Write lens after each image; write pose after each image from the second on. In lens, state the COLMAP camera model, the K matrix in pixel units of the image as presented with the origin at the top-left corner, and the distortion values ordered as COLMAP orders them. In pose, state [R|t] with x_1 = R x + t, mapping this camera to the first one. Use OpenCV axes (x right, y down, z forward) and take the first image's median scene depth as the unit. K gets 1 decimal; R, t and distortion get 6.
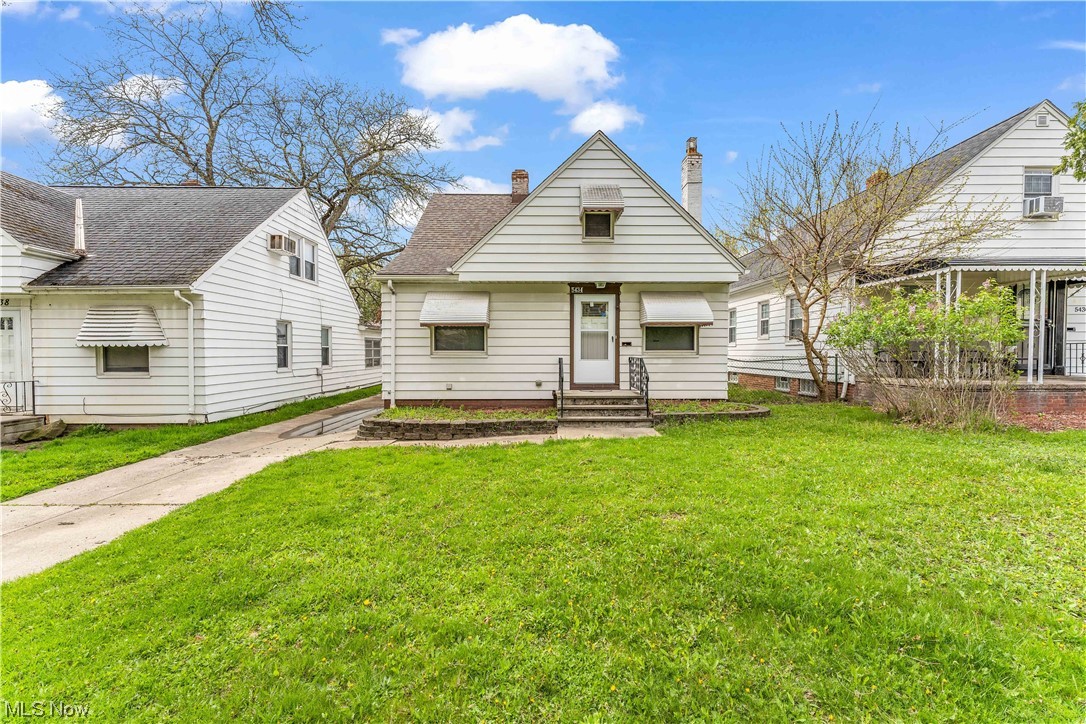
lens RADIAL K [[432.7, 0, 544.4], [0, 432.7, 361.4], [0, 0, 1]] dist [0.000451, 0.000053]
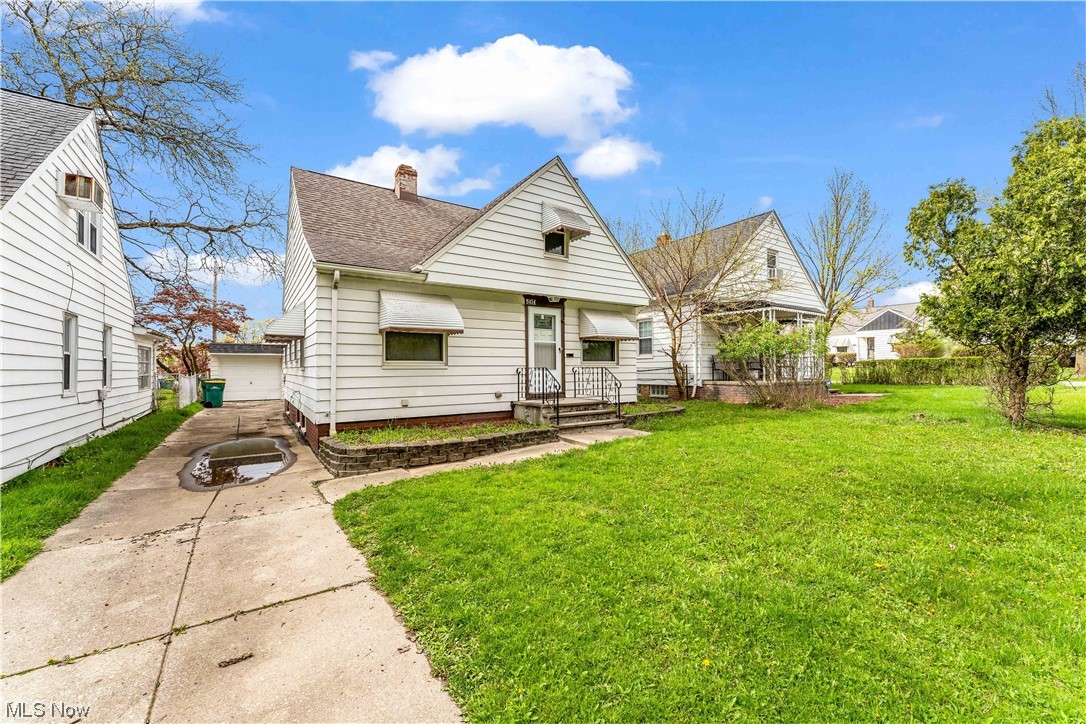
lens RADIAL K [[432.7, 0, 546.0], [0, 432.7, 361.7], [0, 0, 1]] dist [0.000451, 0.000053]
pose [[0.830801, 0.003069, 0.556561, -0.463234], [0.019287, 0.999225, -0.034300, 0.011747], [-0.556235, 0.039231, 0.830099, 0.136603]]
